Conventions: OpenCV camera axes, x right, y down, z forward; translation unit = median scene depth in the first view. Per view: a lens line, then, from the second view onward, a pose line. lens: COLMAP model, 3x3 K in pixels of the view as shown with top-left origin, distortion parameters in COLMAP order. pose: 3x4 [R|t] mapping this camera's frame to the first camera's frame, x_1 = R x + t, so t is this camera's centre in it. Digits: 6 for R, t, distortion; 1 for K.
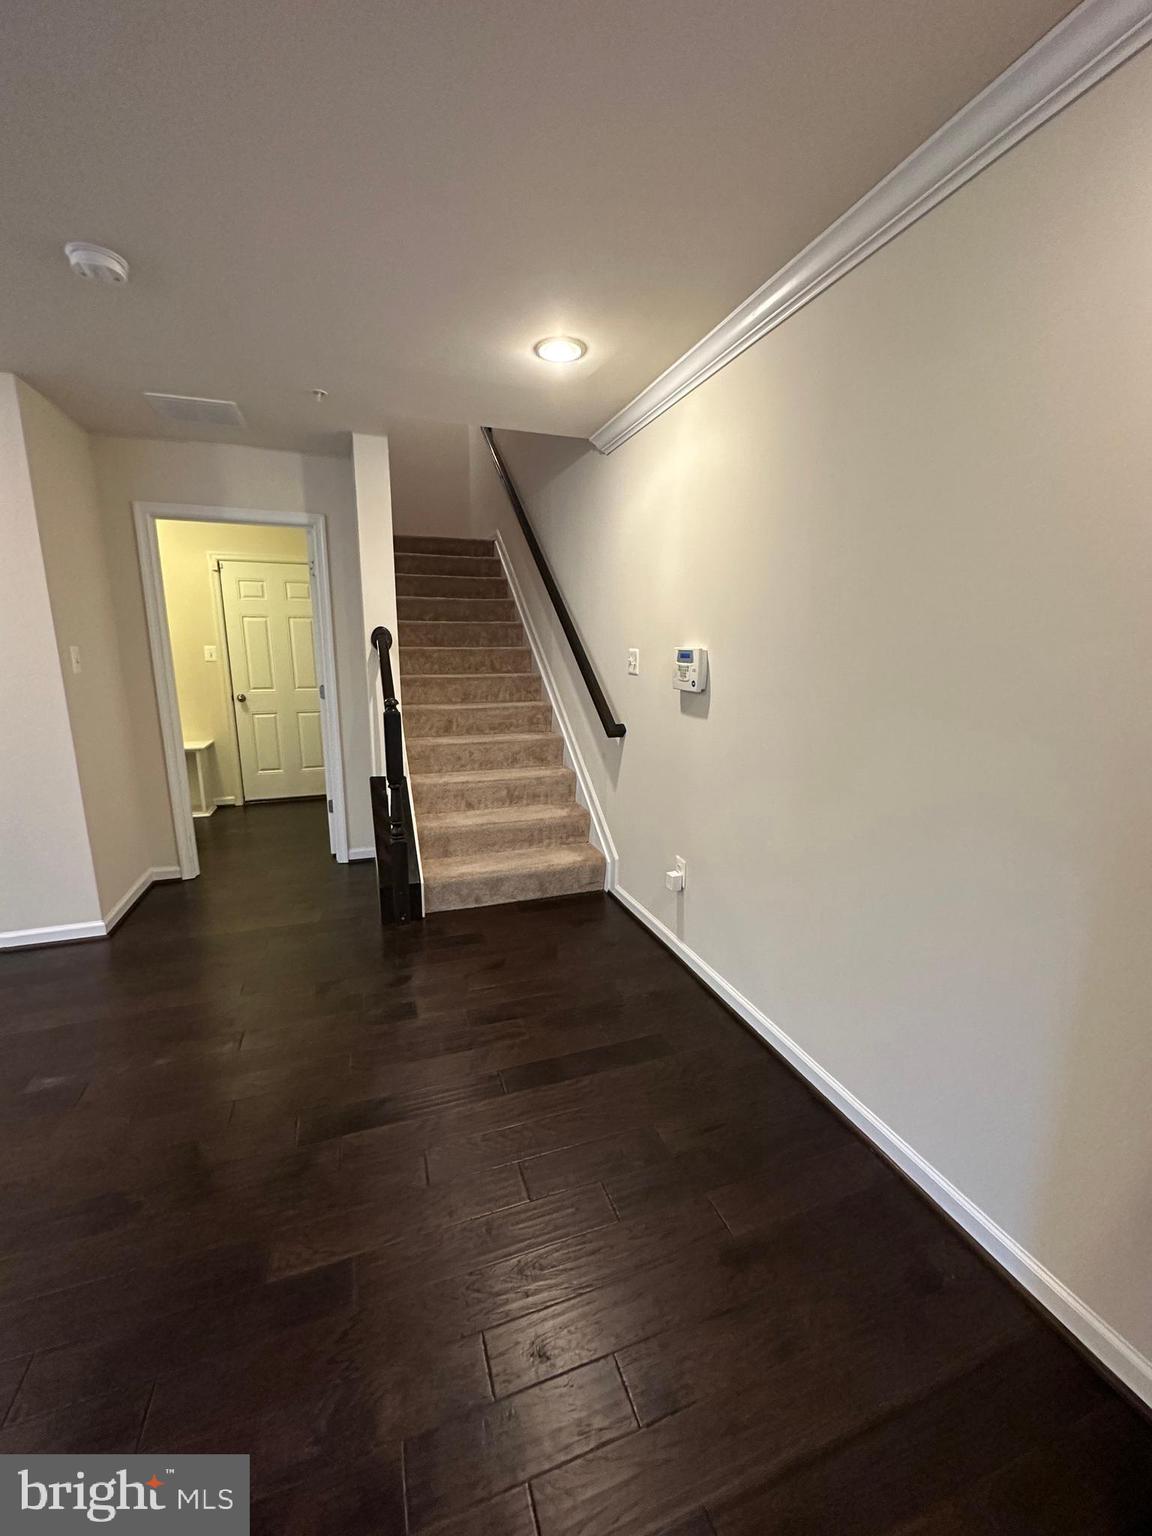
lens RADIAL K [[616.5, 0, 581.6], [0, 616.5, 766.3], [0, 0, 1]] dist [0.000322, 0.000306]
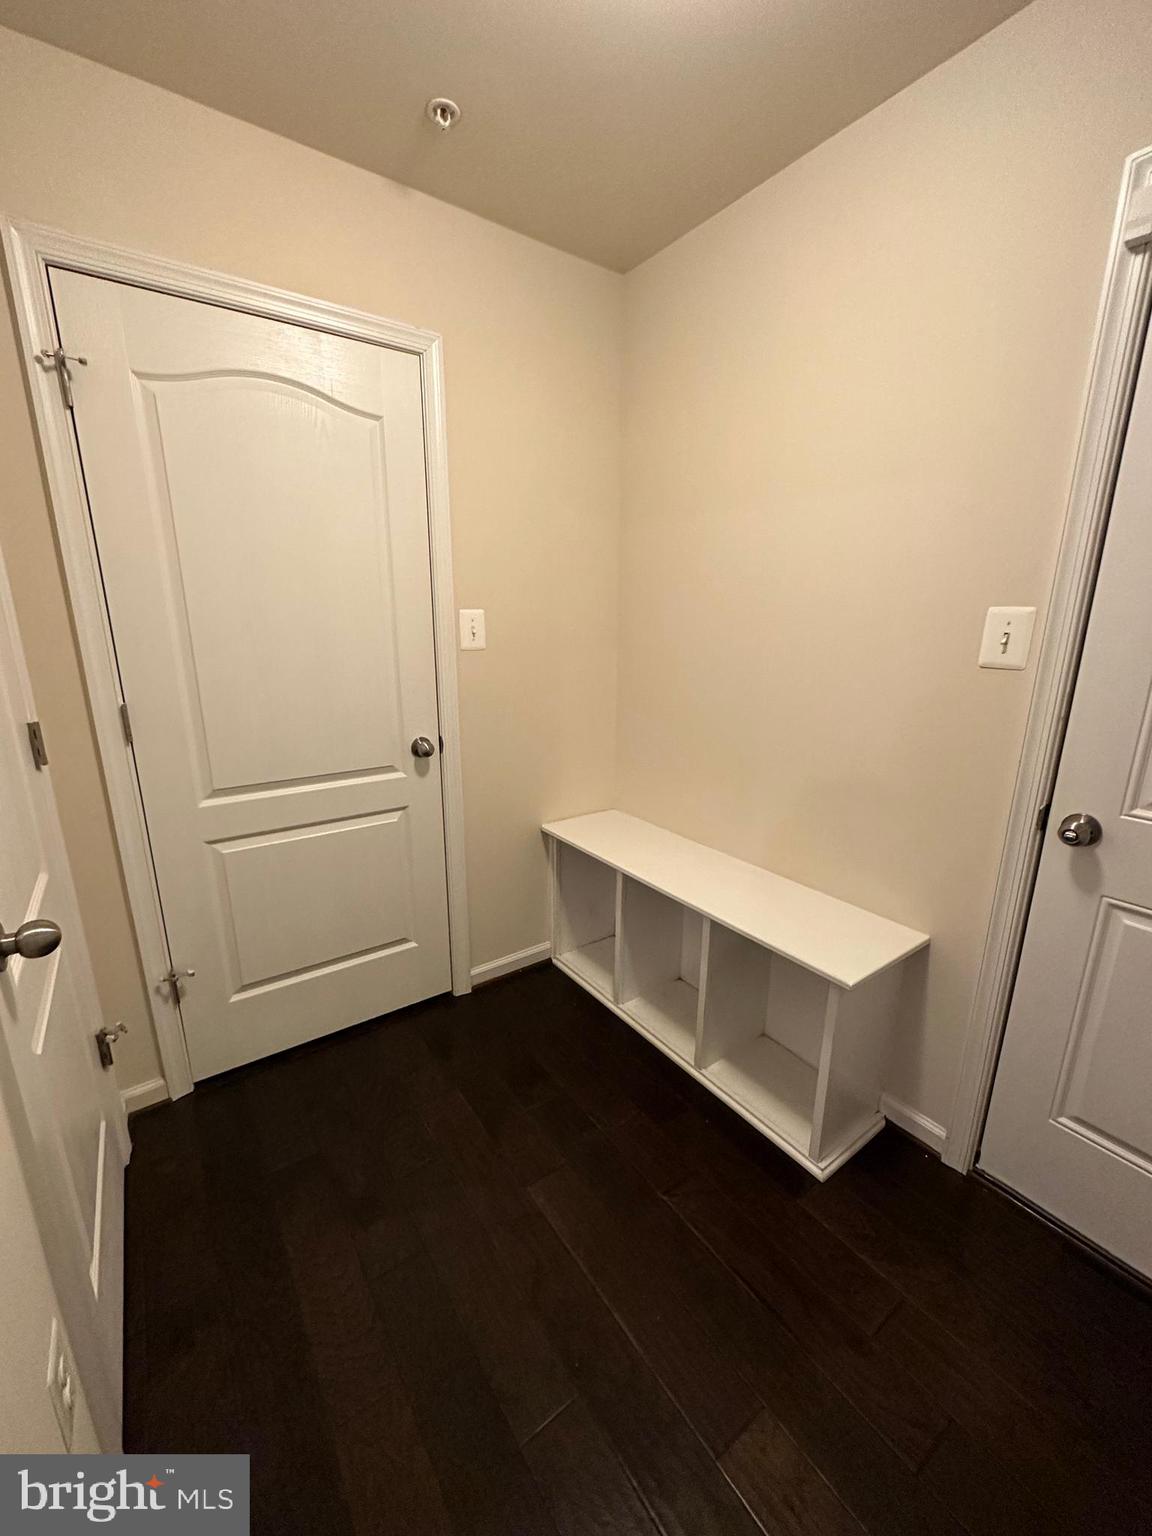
lens RADIAL K [[616.5, 0, 581.4], [0, 616.5, 768.3], [0, 0, 1]] dist [0.000322, 0.000306]
pose [[0.290812, 0.236218, -0.927162, -0.558434], [-0.196444, 0.963140, 0.183768, -0.197921], [0.936396, 0.128693, 0.326496, 1.049298]]
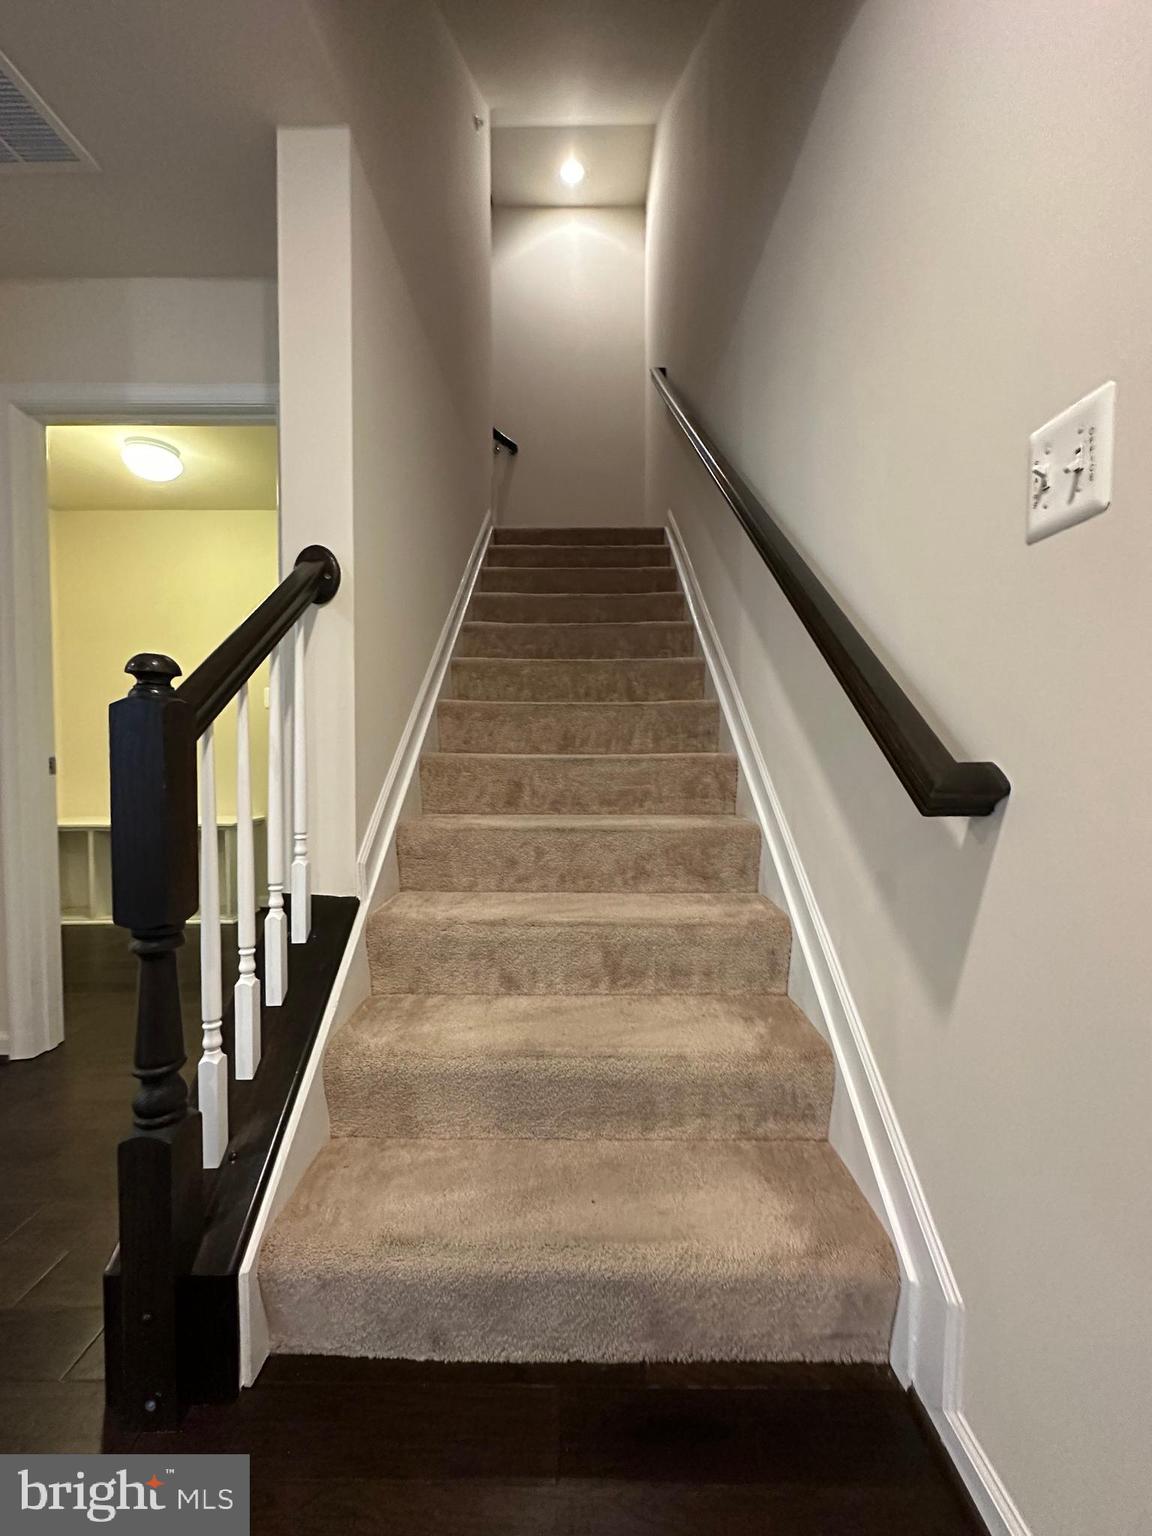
lens RADIAL K [[616.5, 0, 574.3], [0, 616.5, 765.6], [0, 0, 1]] dist [0.000322, 0.000306]
pose [[0.936995, 0.007018, -0.349271, -0.001656], [-0.064548, 0.986061, -0.153350, -0.017163], [0.343327, 0.166233, 0.924388, 0.626195]]
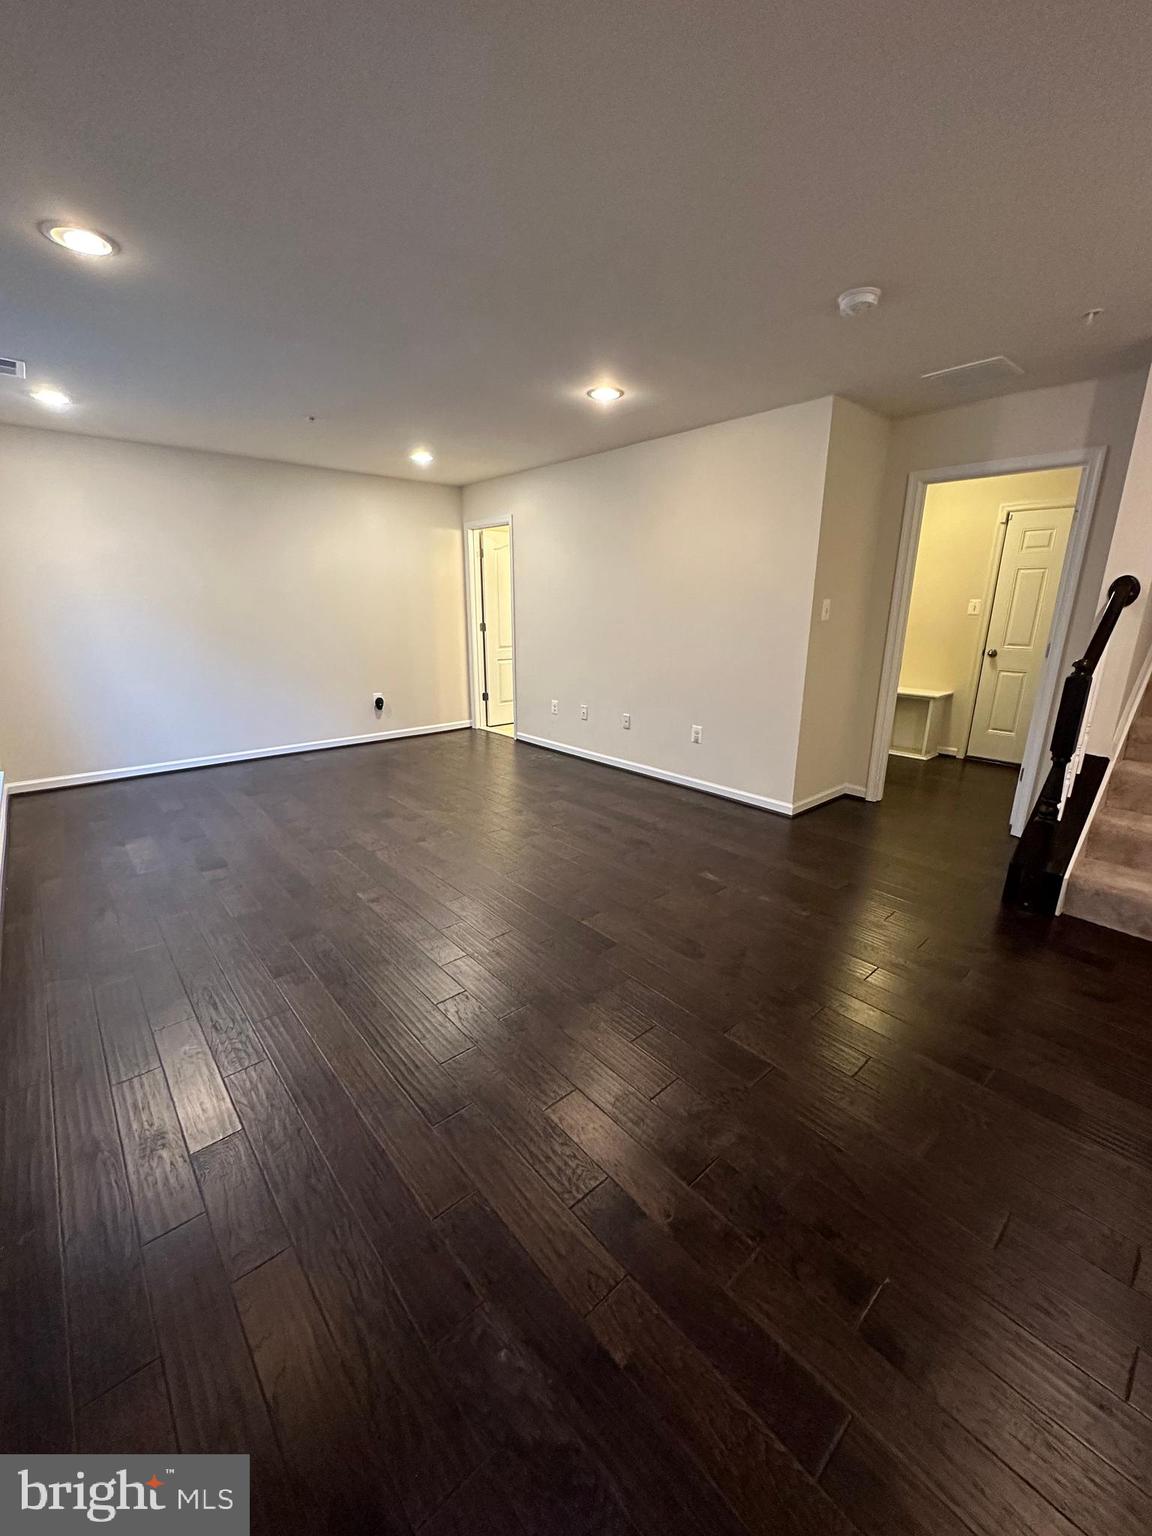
lens RADIAL K [[616.5, 0, 571.1], [0, 616.5, 768.8], [0, 0, 1]] dist [0.000322, 0.000306]
pose [[0.365225, 0.247659, -0.897372, 0.194071], [-0.182254, 0.964331, 0.191962, 0.001838], [0.912904, 0.093440, 0.397335, 0.006375]]
